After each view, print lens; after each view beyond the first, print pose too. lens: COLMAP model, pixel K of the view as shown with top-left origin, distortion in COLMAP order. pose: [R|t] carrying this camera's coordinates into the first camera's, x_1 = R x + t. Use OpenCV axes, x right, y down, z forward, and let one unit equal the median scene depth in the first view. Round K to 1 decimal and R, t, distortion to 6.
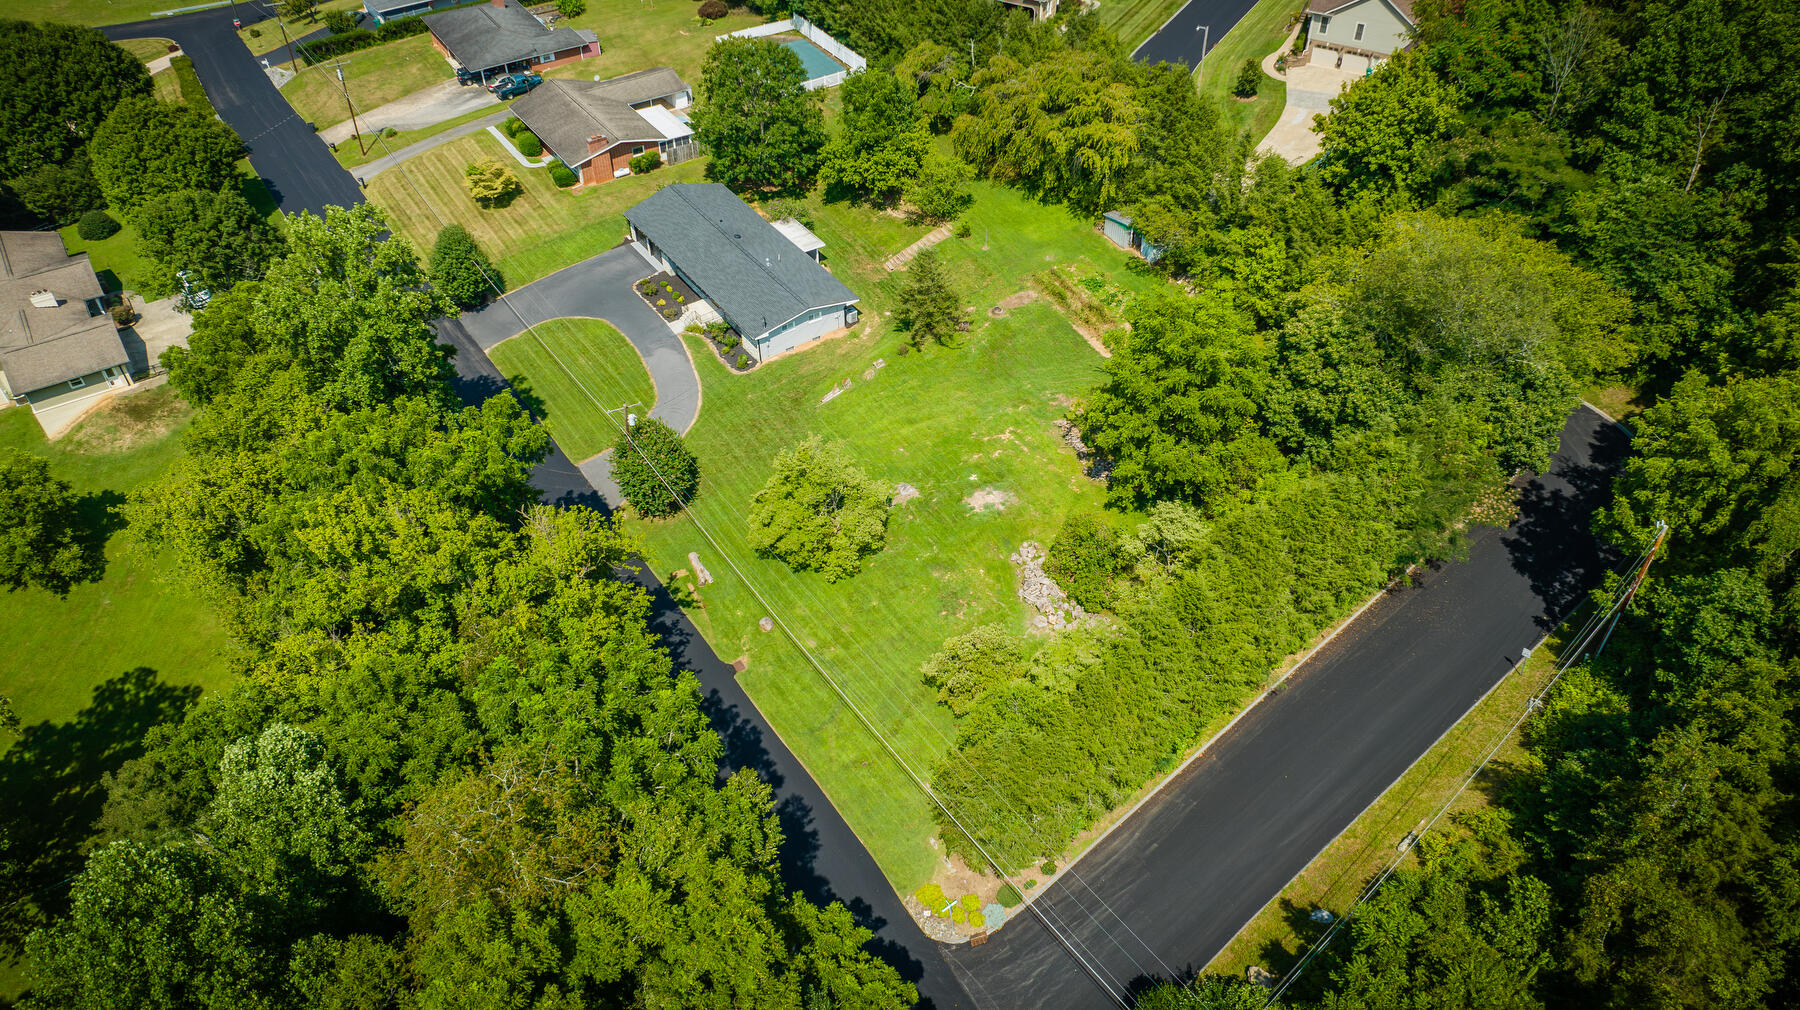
lens RADIAL K [[1267.1, 0, 900.0], [0, 1267.1, 505.0], [0, 0, 1]] dist [-0.041590, 0.029921]
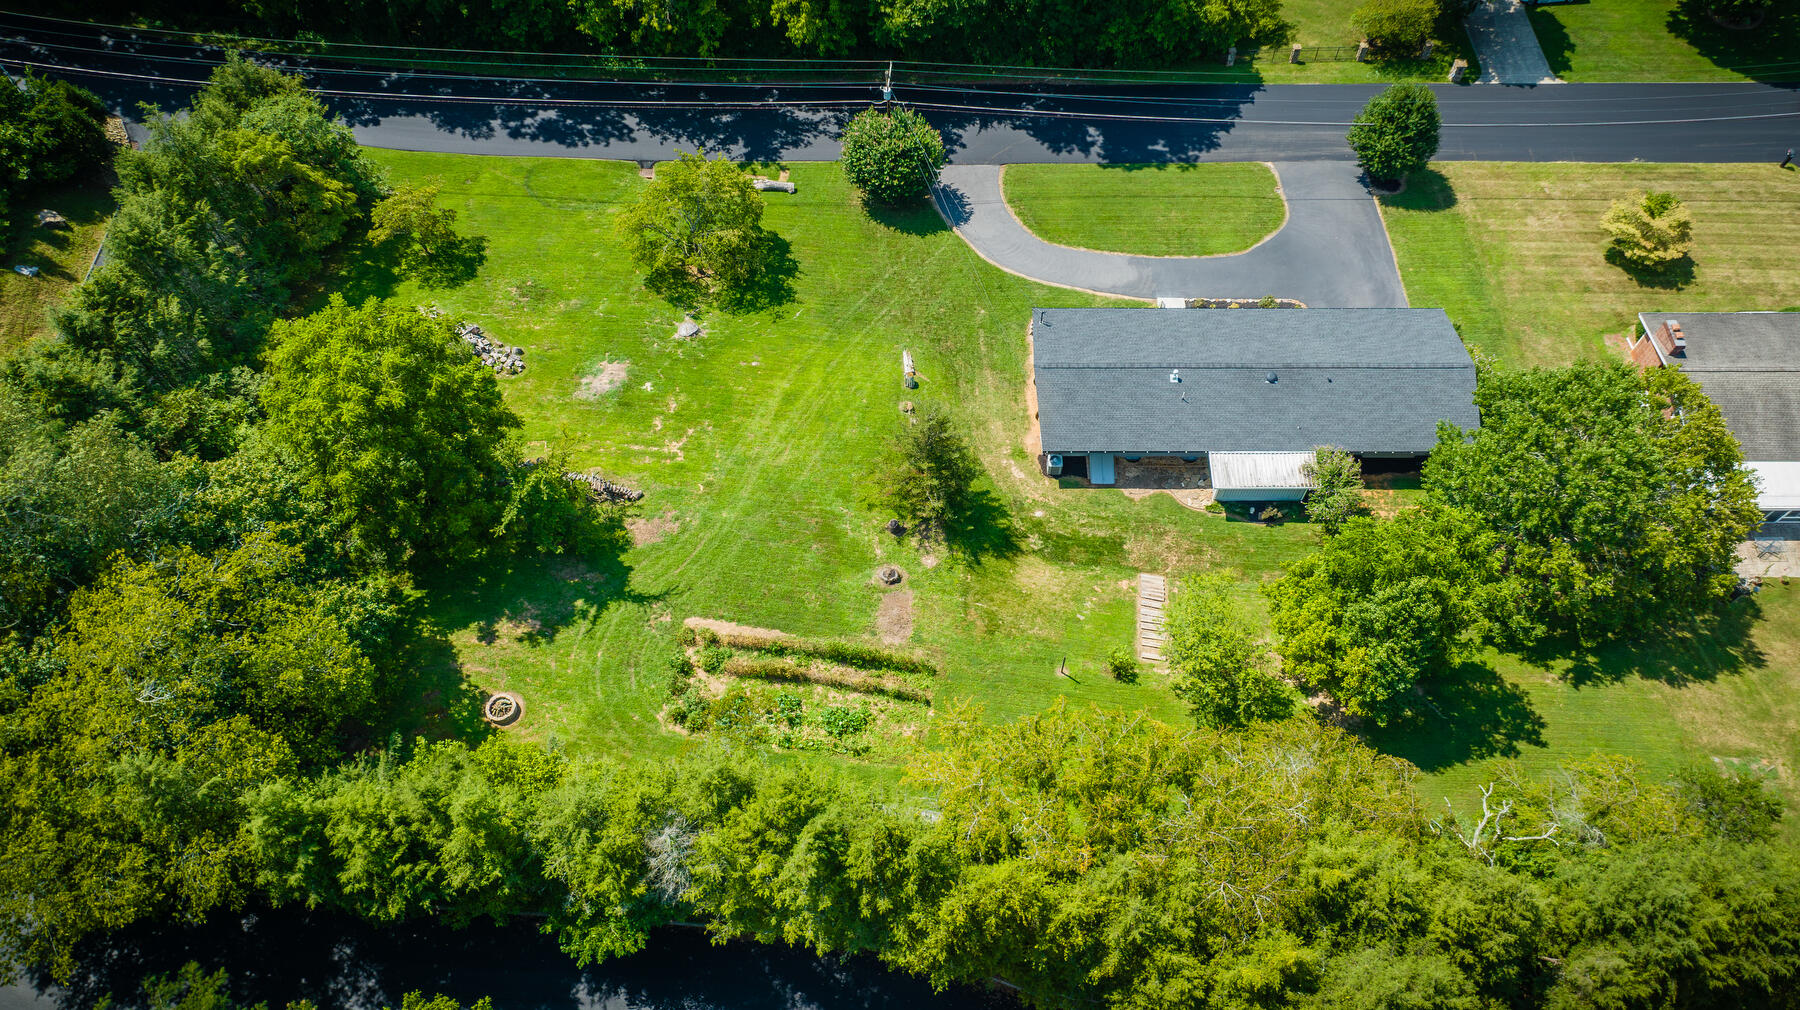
lens RADIAL K [[1267.1, 0, 900.0], [0, 1267.1, 505.0], [0, 0, 1]] dist [-0.041590, 0.029921]
pose [[-0.563771, 0.718274, -0.407730, 0.282712], [-0.543821, 0.048727, 0.837785, -0.632574], [0.621627, 0.694052, 0.363142, 0.677656]]
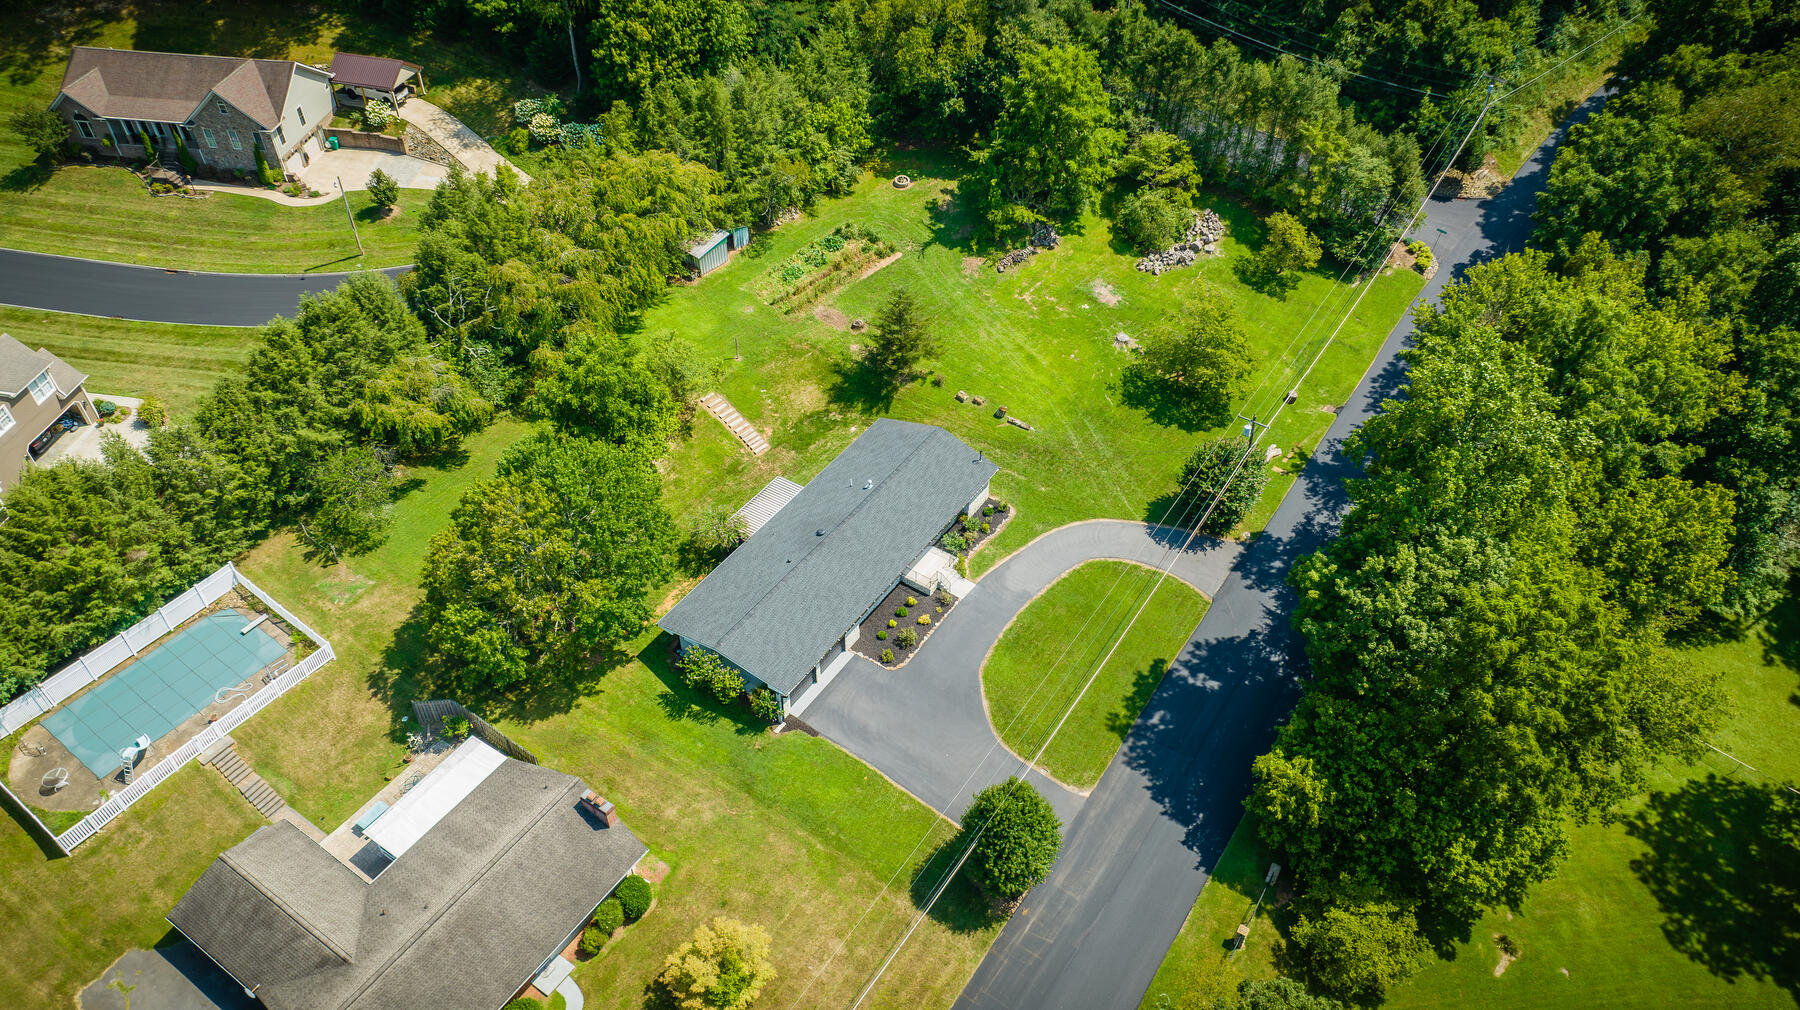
lens RADIAL K [[1267.1, 0, 900.0], [0, 1267.1, 505.0], [0, 0, 1]] dist [-0.041590, 0.029921]
pose [[-0.377199, -0.623701, 0.684629, -0.633530], [0.620293, 0.378798, 0.686840, -0.687669], [-0.687719, 0.683746, 0.243995, 0.757035]]
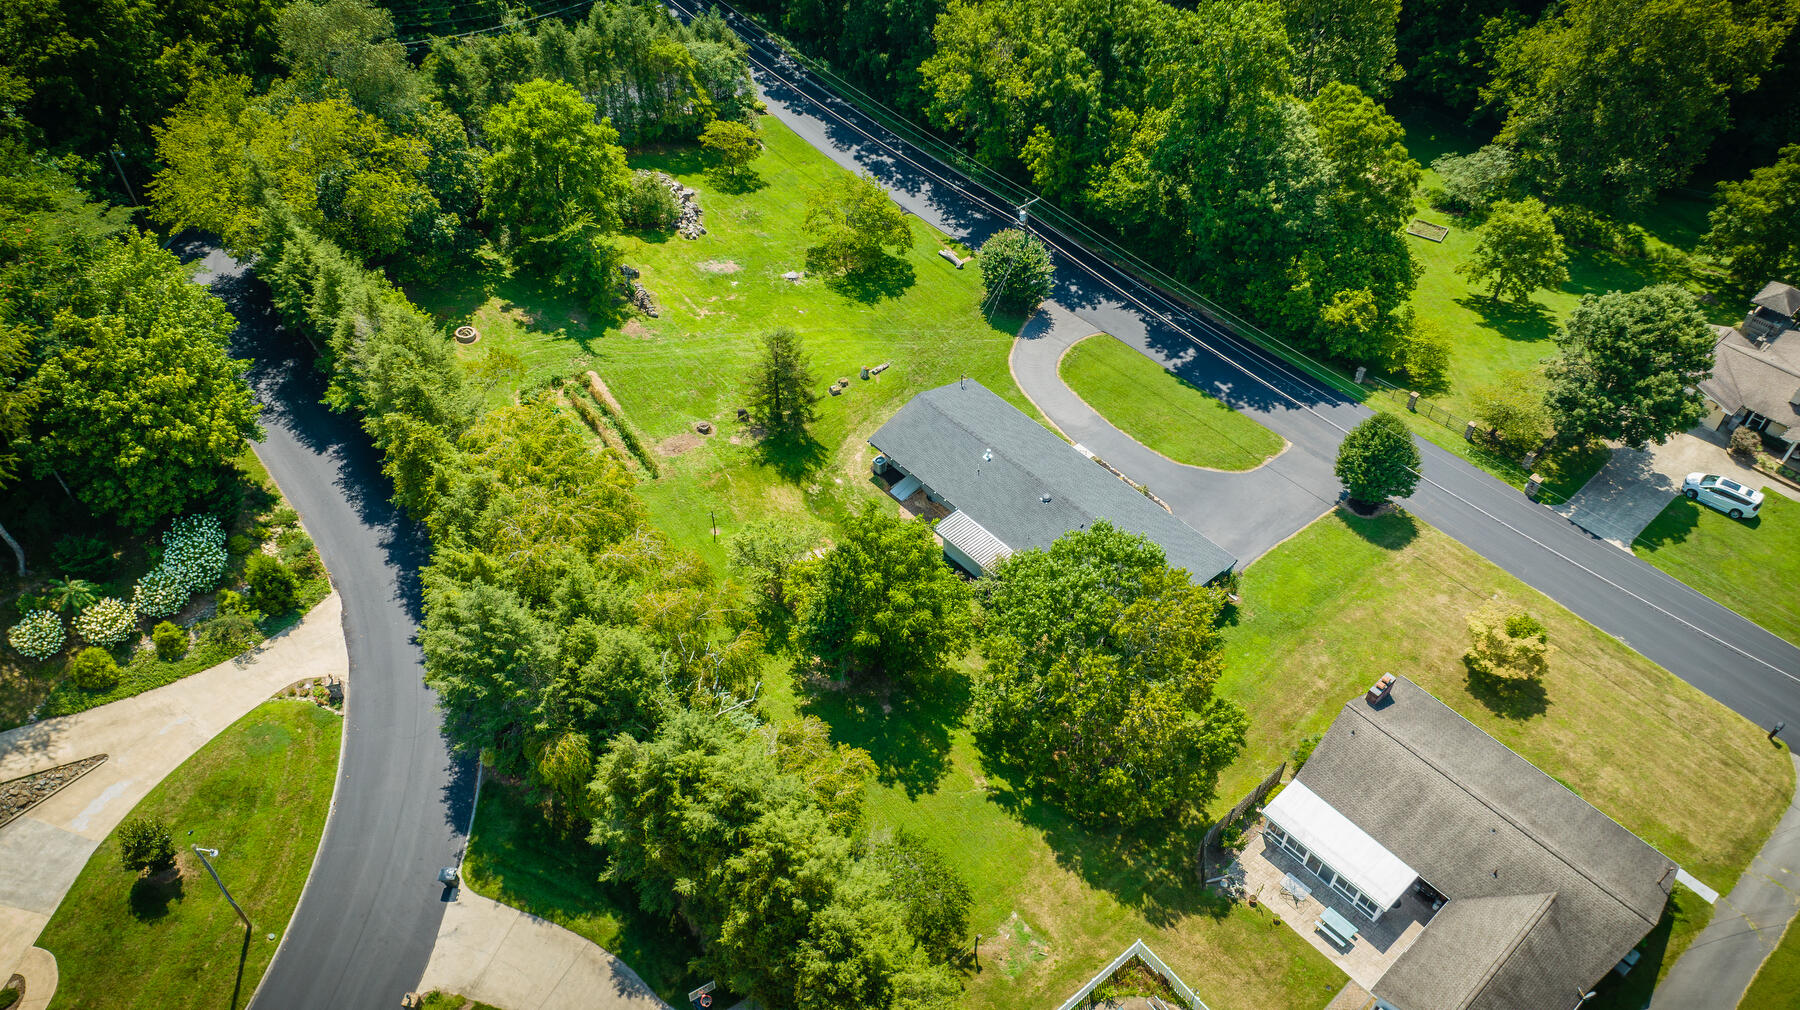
lens RADIAL K [[1267.1, 0, 900.0], [0, 1267.1, 505.0], [0, 0, 1]] dist [-0.041590, 0.029921]
pose [[-0.990781, 0.102124, -0.089020, 0.024939], [-0.083373, 0.058302, 0.994811, -0.931272], [0.106784, 0.993062, -0.049250, 1.009314]]
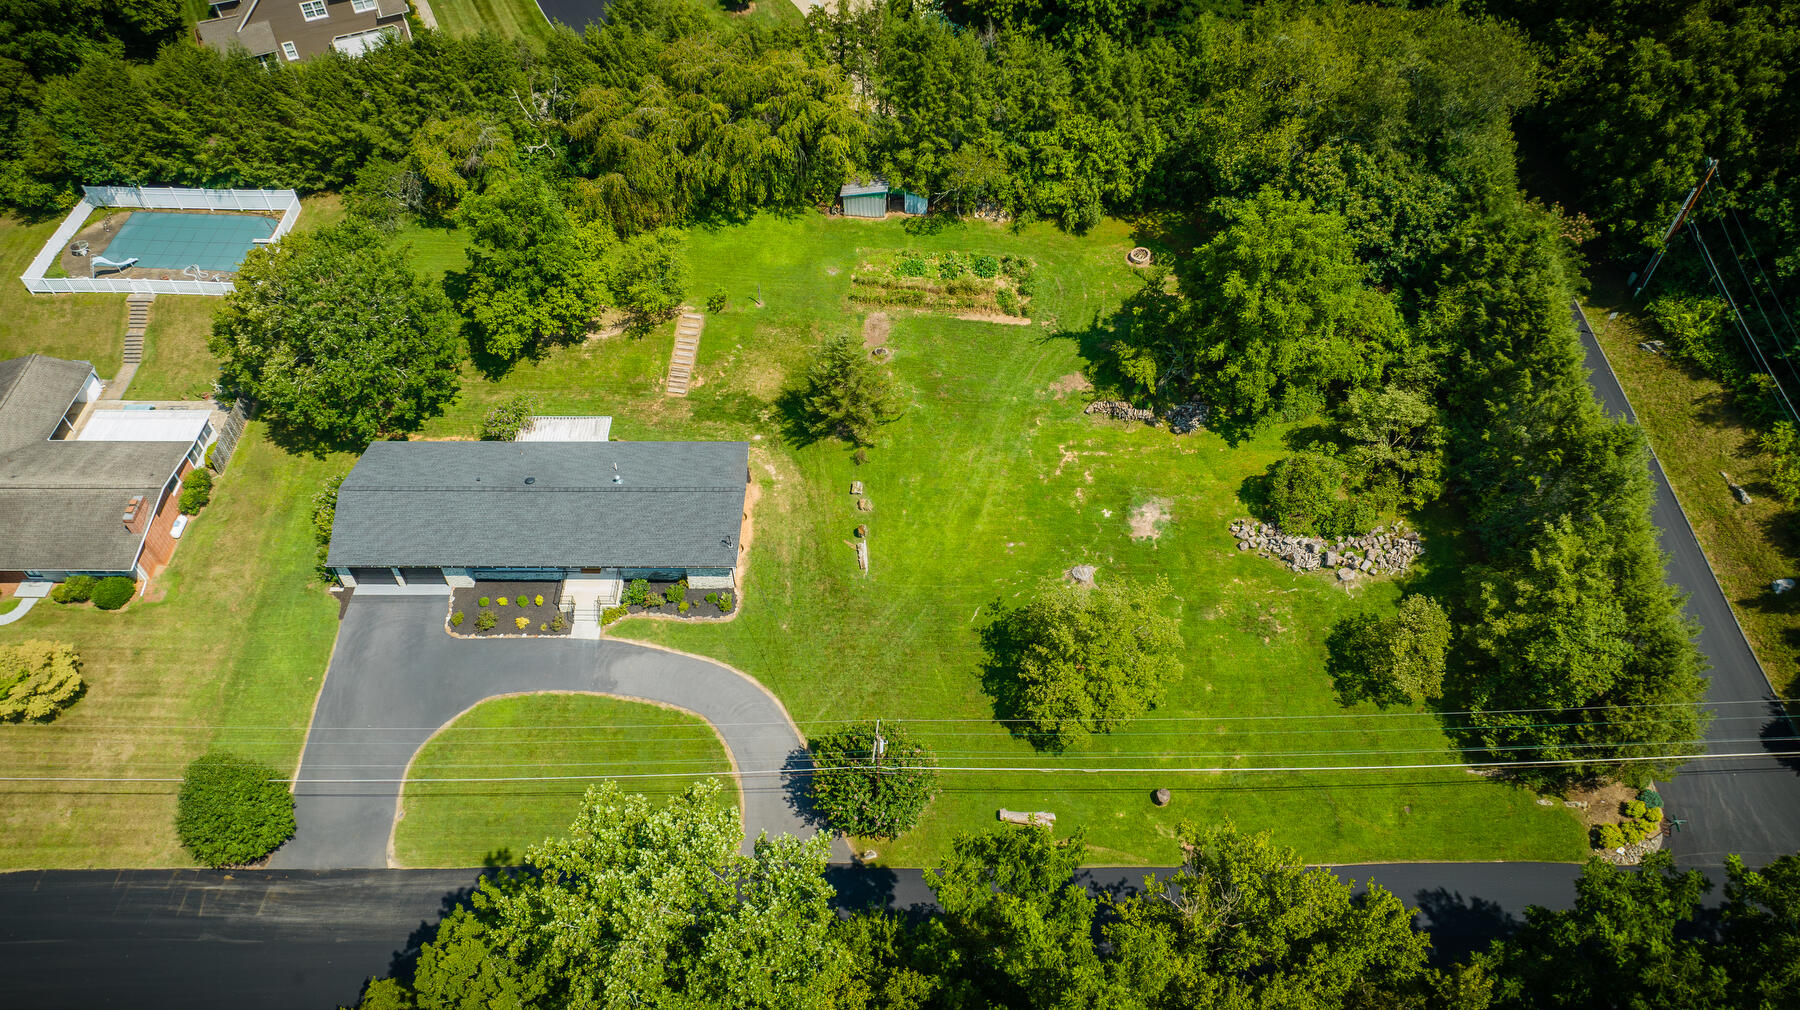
lens RADIAL K [[1267.1, 0, 900.0], [0, 1267.1, 505.0], [0, 0, 1]] dist [-0.041590, 0.029921]
pose [[0.563257, -0.626834, 0.538350, -0.391081], [0.551503, 0.770367, 0.319966, -0.306748], [-0.615293, 0.116678, 0.779616, 0.317290]]
